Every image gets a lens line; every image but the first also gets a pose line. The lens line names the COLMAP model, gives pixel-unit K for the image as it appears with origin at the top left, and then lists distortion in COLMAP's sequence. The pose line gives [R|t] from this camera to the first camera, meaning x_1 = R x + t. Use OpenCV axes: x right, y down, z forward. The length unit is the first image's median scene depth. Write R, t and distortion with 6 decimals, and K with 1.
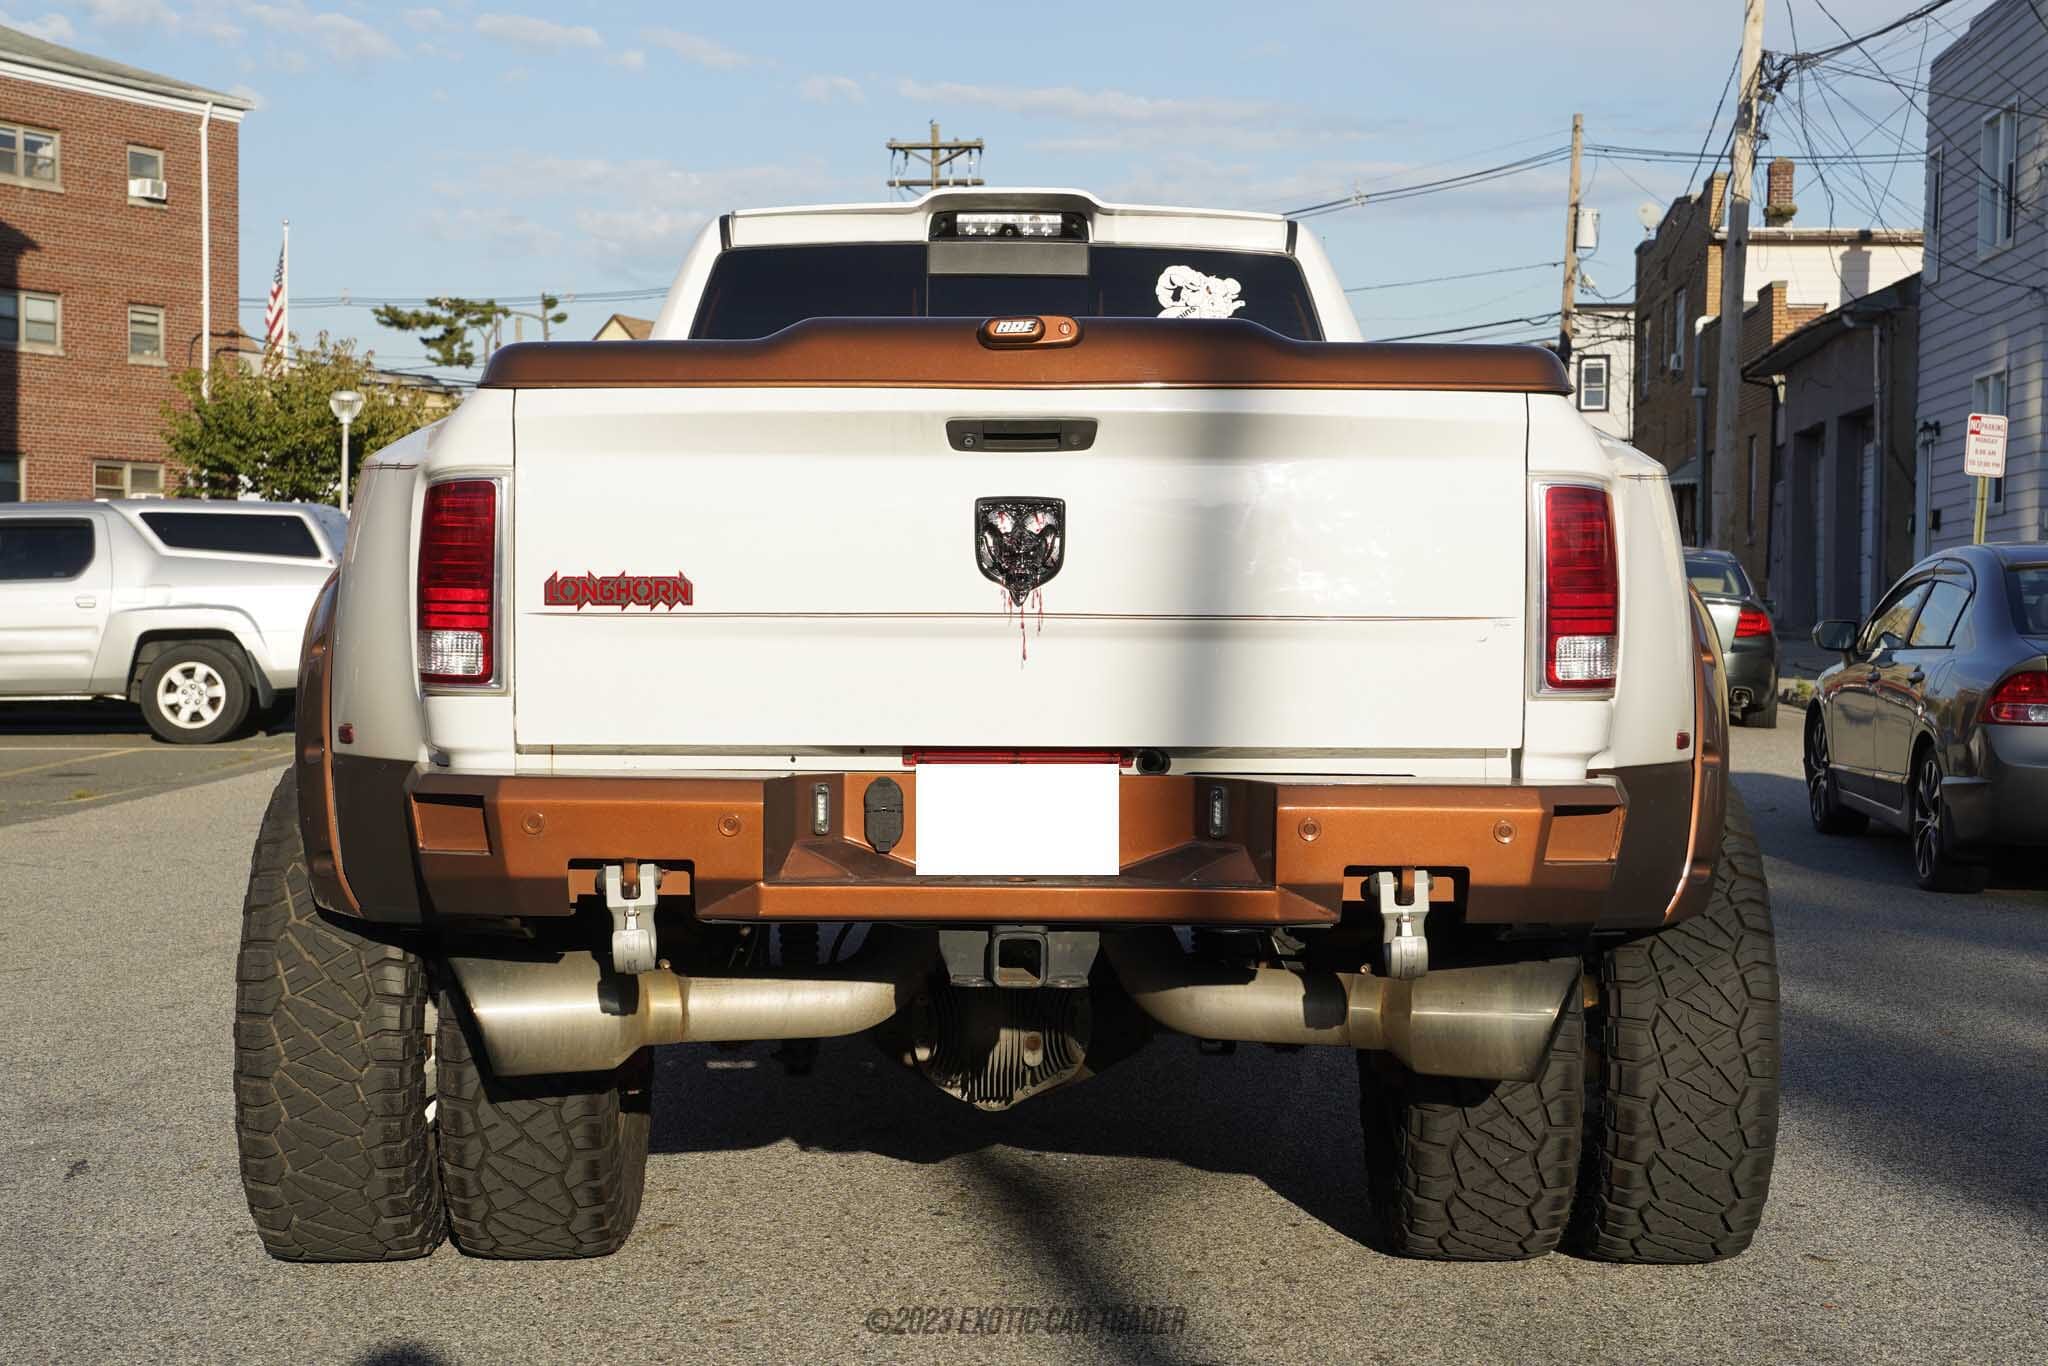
lens RADIAL K [[3448.4, 0, 1105.7], [0, 3448.4, 654.6], [0, 0, 1]] dist [0.244707, 0.058981]
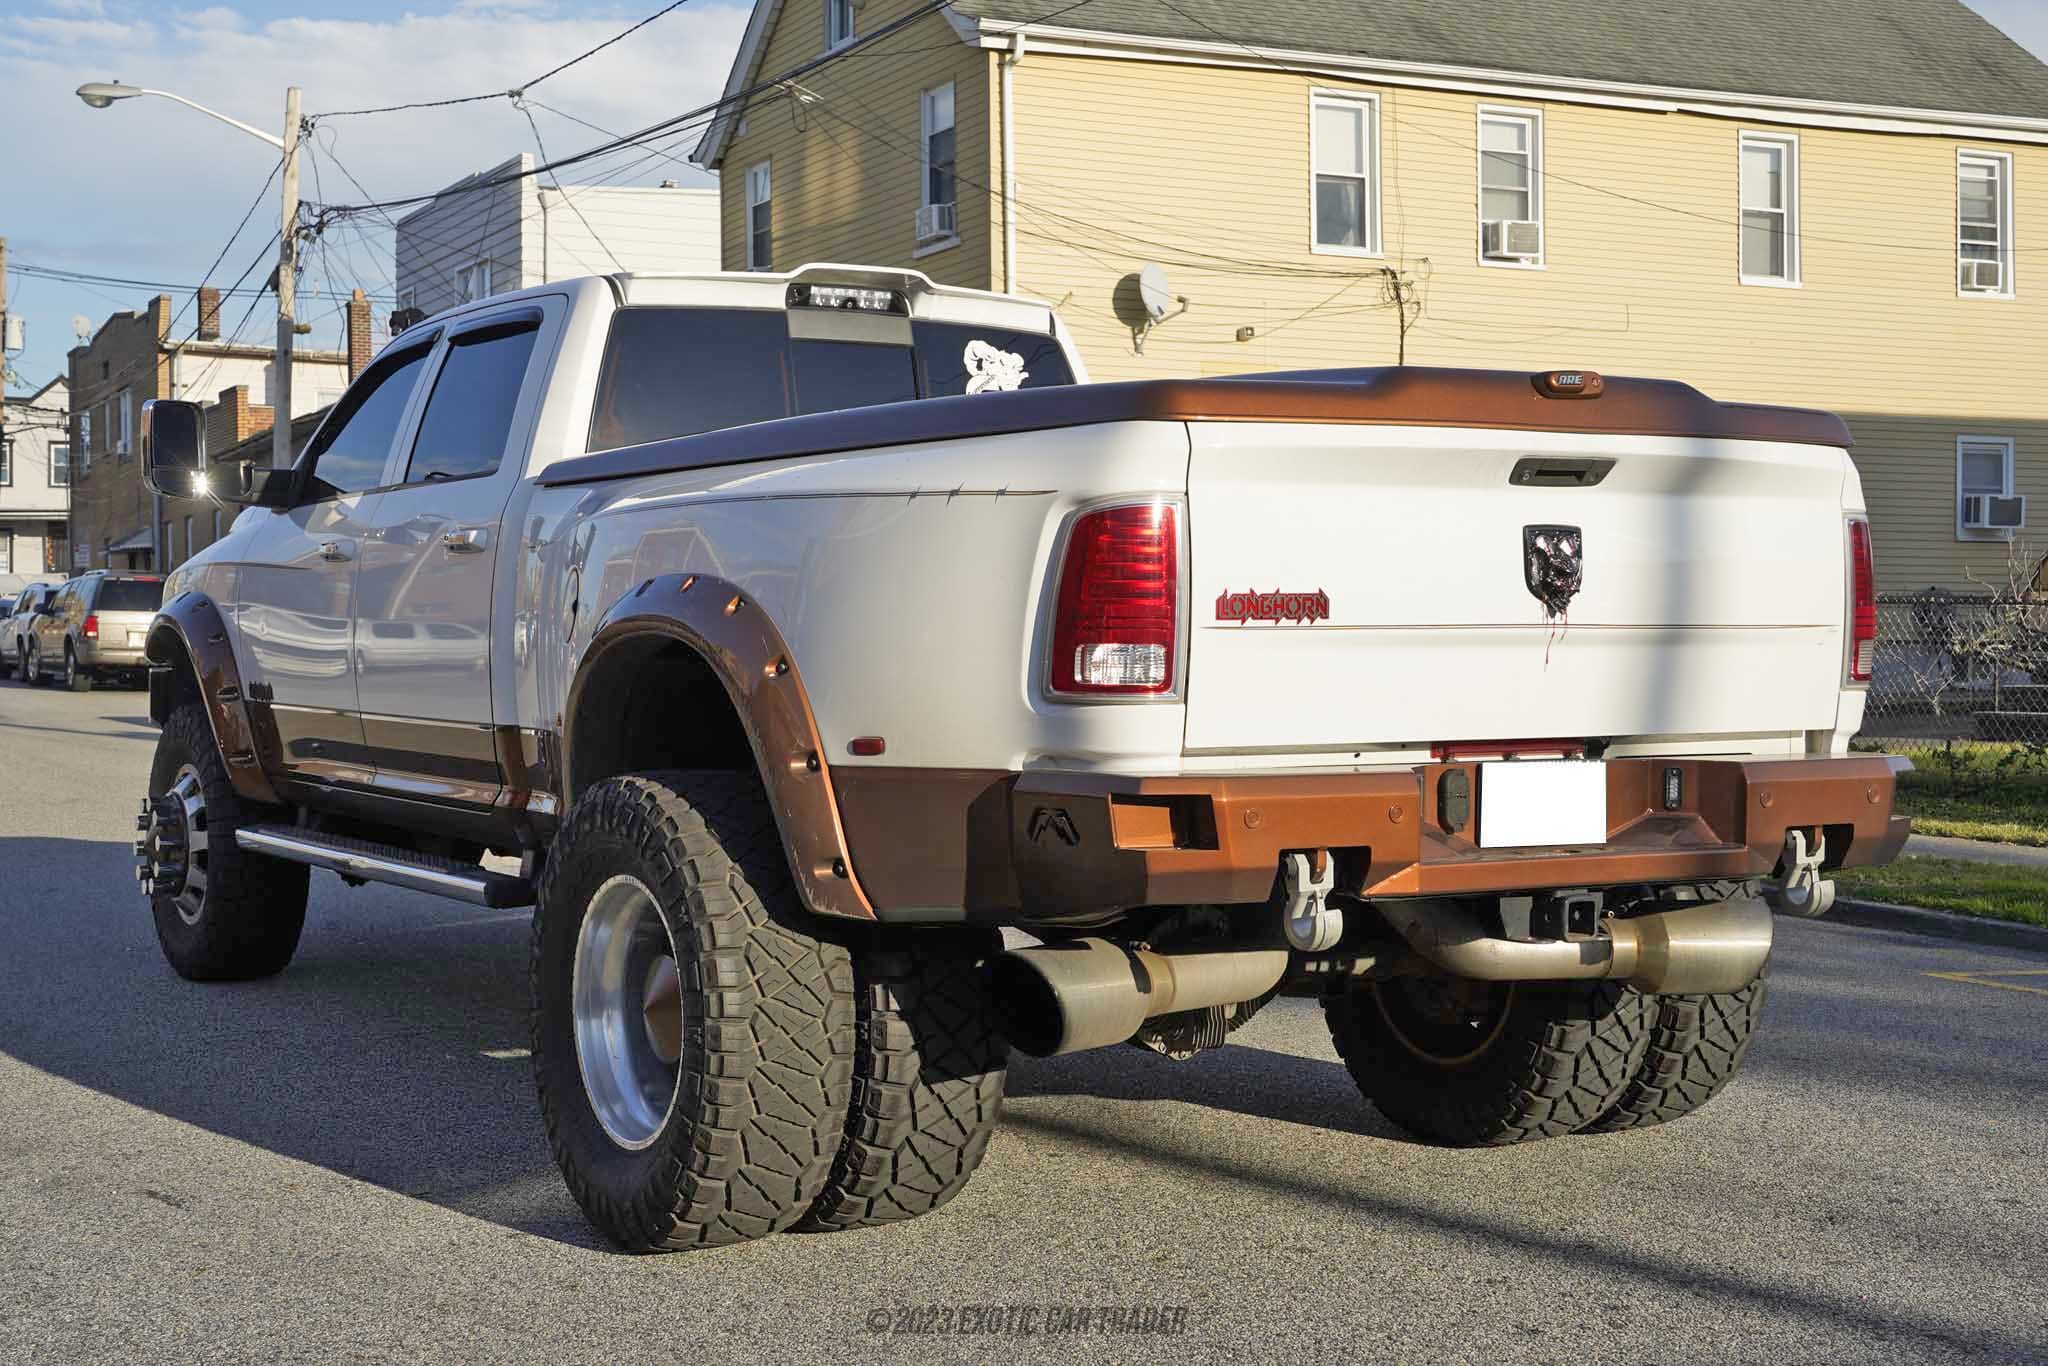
lens RADIAL K [[2694.0, 0, 1024.0], [0, 2694.0, 683.0], [0, 0, 1]] dist [0.049867, 0.079766]
pose [[0.867138, -0.016879, 0.497781, -0.558001], [0.017066, 0.999846, 0.004174, 0.000917], [-0.497775, 0.004876, 0.867293, 0.256912]]
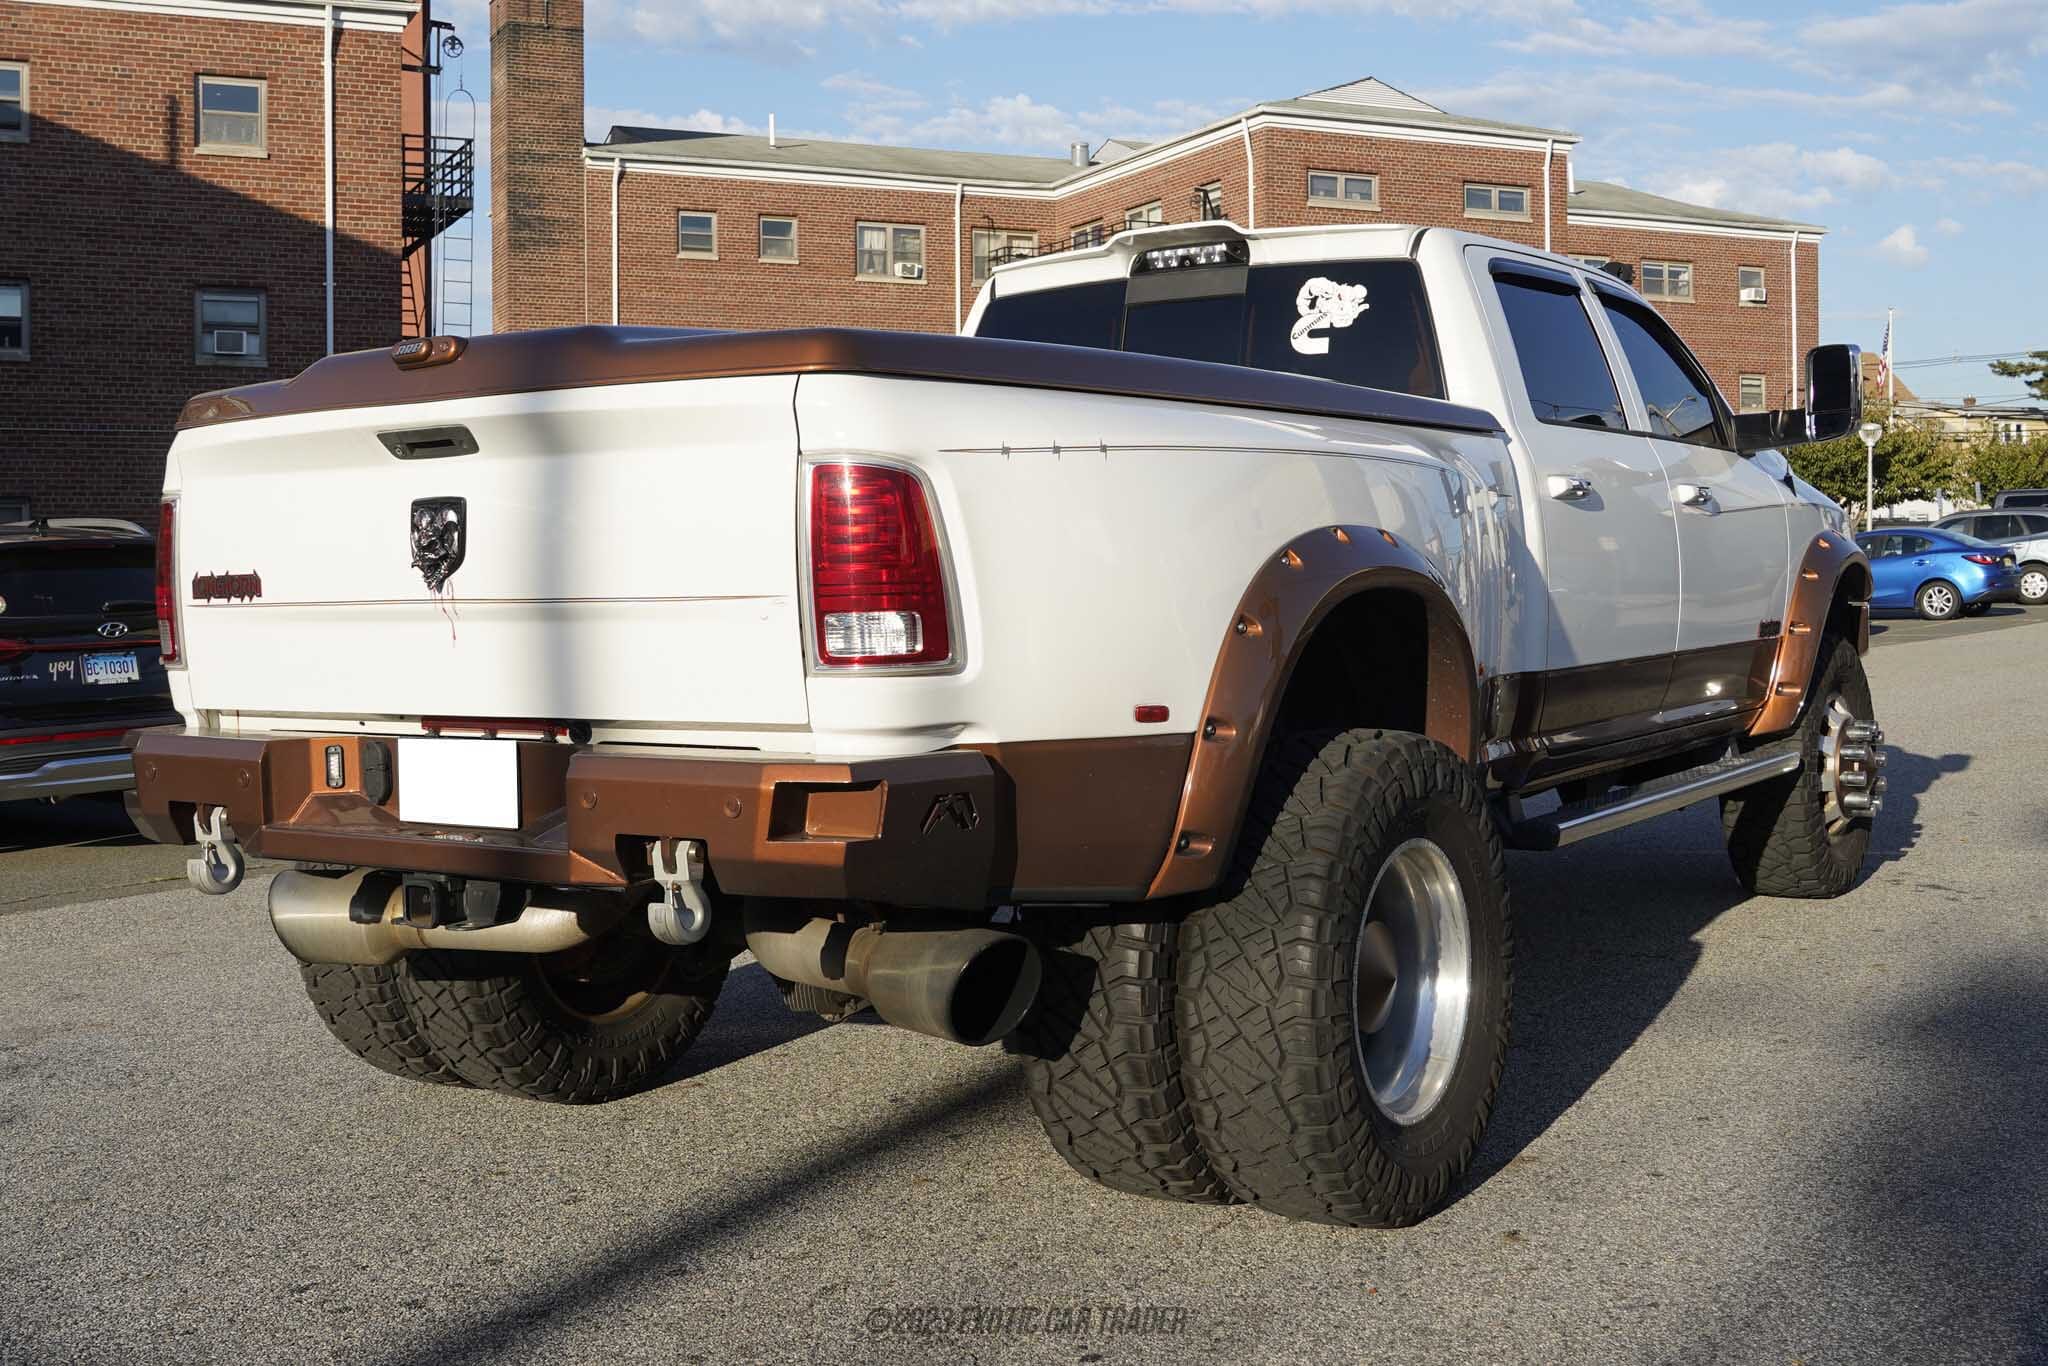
lens RADIAL K [[2331.9, 0, 1025.4], [0, 2331.9, 629.5], [0, 0, 1]] dist [-0.035560, -0.008648]
pose [[0.812742, -0.008142, -0.582567, 0.506658], [0.012679, 0.999913, 0.003714, -0.002131], [0.582486, -0.010405, 0.812774, 0.427219]]
